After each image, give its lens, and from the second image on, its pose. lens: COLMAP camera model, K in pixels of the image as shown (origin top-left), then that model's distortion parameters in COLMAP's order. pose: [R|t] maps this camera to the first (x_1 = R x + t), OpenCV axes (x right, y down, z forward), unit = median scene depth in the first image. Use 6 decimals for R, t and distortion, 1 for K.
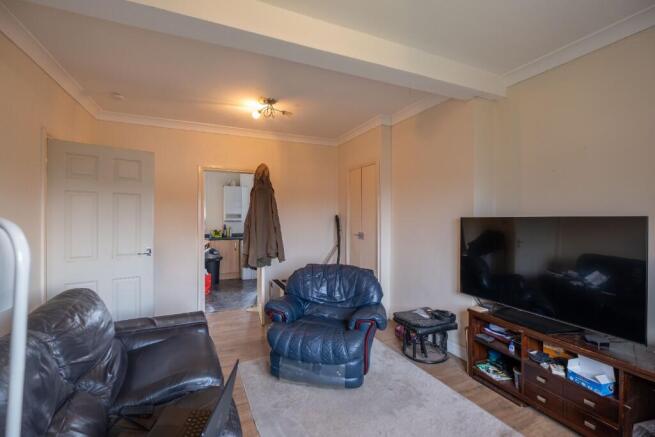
lens RADIAL K [[295.1, 0, 326.7], [0, 295.1, 218.1], [0, 0, 1]] dist [0.003415, 0.000245]
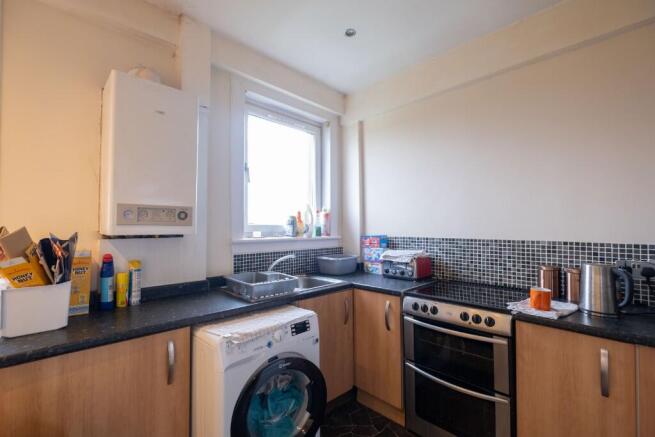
lens RADIAL K [[295.1, 0, 328.4], [0, 295.1, 218.8], [0, 0, 1]] dist [0.003415, 0.000245]
pose [[0.937318, 0.007149, 0.348401, -0.269175], [-0.000176, 0.999799, -0.020044, 0.000606], [-0.348474, 0.018726, 0.937131, 0.739844]]
